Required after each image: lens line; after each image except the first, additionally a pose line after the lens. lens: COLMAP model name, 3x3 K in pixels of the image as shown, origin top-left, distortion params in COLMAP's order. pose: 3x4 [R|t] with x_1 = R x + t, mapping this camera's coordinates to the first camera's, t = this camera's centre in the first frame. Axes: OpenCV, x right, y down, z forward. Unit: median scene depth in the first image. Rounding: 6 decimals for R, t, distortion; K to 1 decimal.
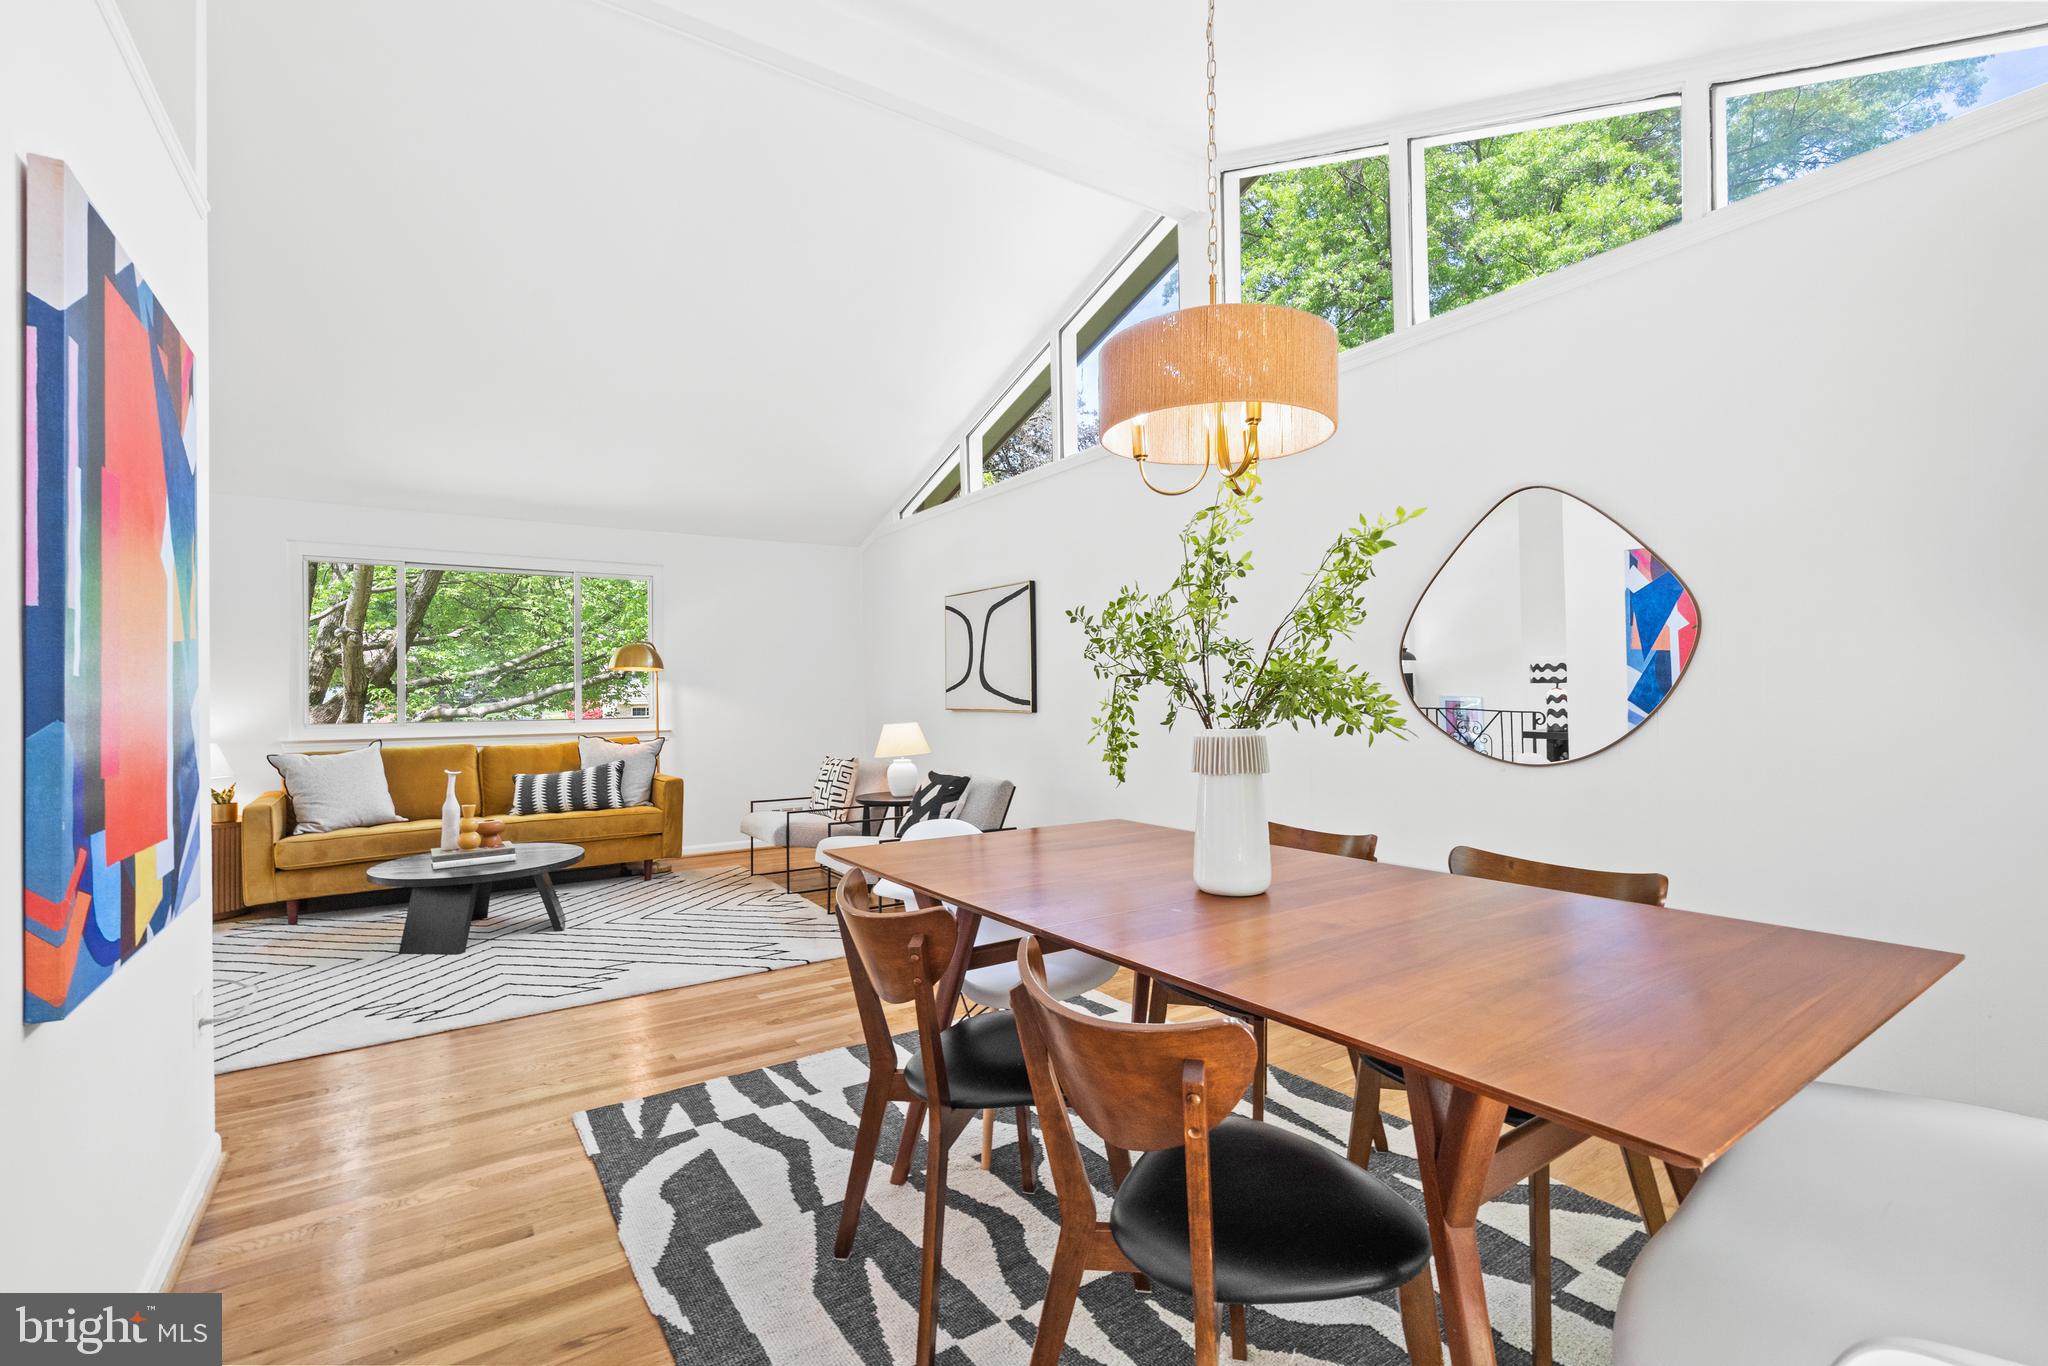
lens RADIAL K [[899.1, 0, 1024.0], [0, 899.1, 683.0], [0, 0, 1]] dist [-0.000087, 0.000056]
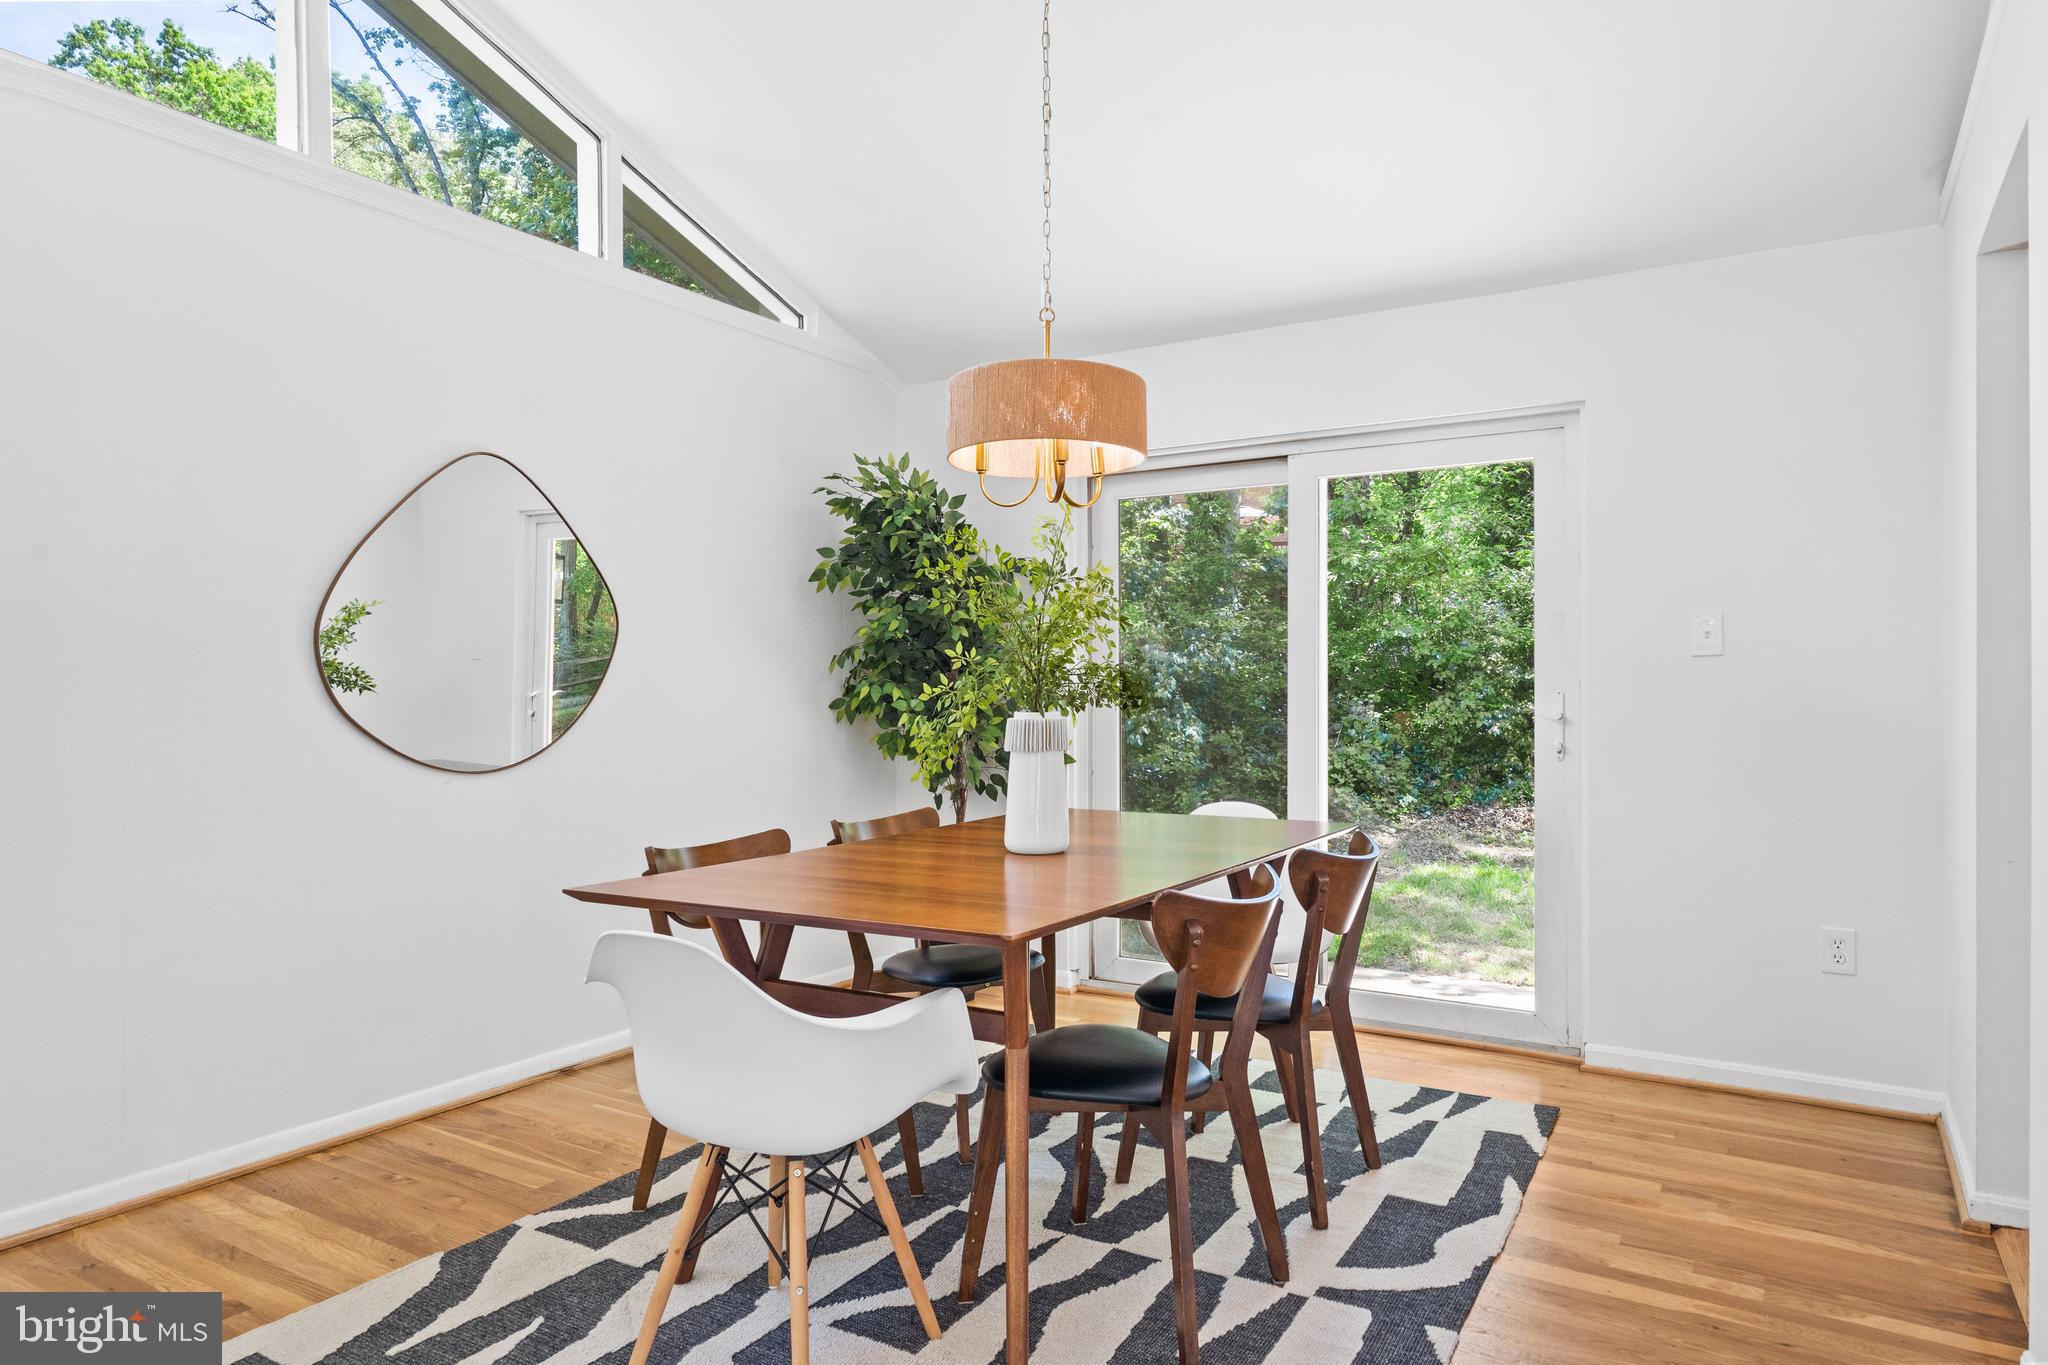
lens RADIAL K [[1224.6, 0, 1024.0], [0, 1224.6, 682.5], [0, 0, 1]] dist [-0.002334, -0.000688]
pose [[-0.412950, 0.019995, 0.910534, -0.766801], [-0.009832, 0.999603, -0.026410, 0.028783], [-0.910701, -0.019858, -0.412589, 1.073155]]
